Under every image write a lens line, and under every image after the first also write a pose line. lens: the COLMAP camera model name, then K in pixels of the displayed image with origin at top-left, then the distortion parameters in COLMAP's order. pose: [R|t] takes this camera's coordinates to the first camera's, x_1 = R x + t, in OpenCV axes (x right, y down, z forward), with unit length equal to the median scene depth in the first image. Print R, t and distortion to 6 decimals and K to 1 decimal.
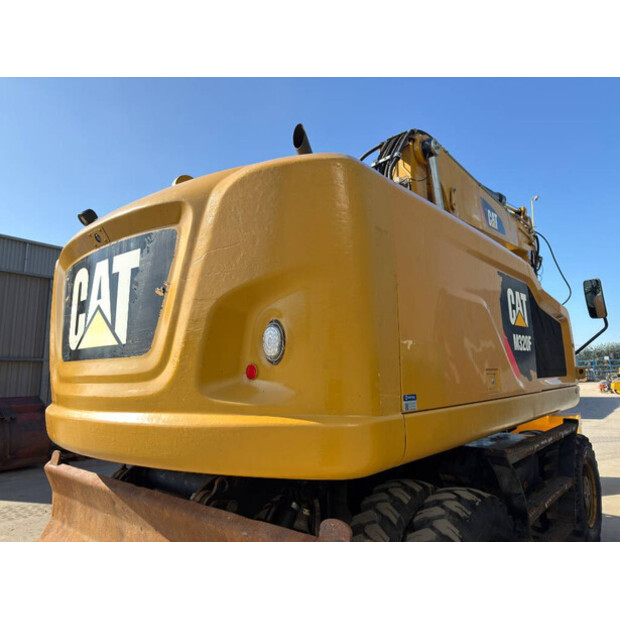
lens RADIAL K [[437.6, 0, 312.9], [0, 437.6, 309.1], [0, 0, 1]] dist [0.057073, -0.003994]
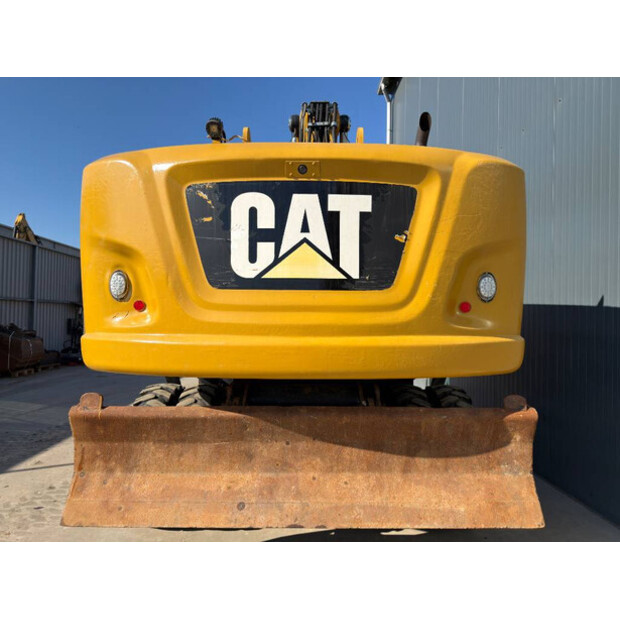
lens RADIAL K [[437.6, 0, 312.9], [0, 437.6, 309.1], [0, 0, 1]] dist [0.057073, -0.003994]
pose [[0.749388, 0.024063, 0.661694, -1.234697], [-0.111329, 0.989691, 0.090093, 0.065690], [-0.652705, -0.141180, 0.744342, 0.220276]]
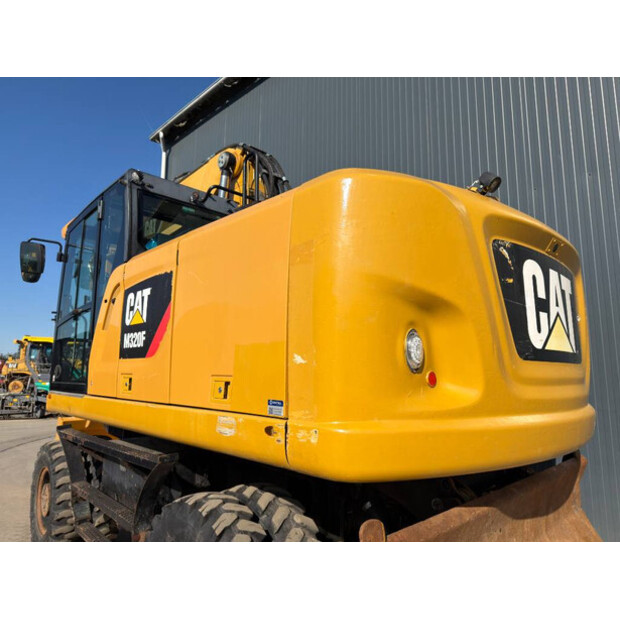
lens RADIAL K [[437.6, 0, 312.9], [0, 437.6, 309.1], [0, 0, 1]] dist [0.057073, -0.003994]
pose [[0.077957, 0.156041, 0.984670, -1.708284], [-0.146006, 0.978813, -0.143553, 0.241561], [-0.986207, -0.132576, 0.099088, 1.594109]]
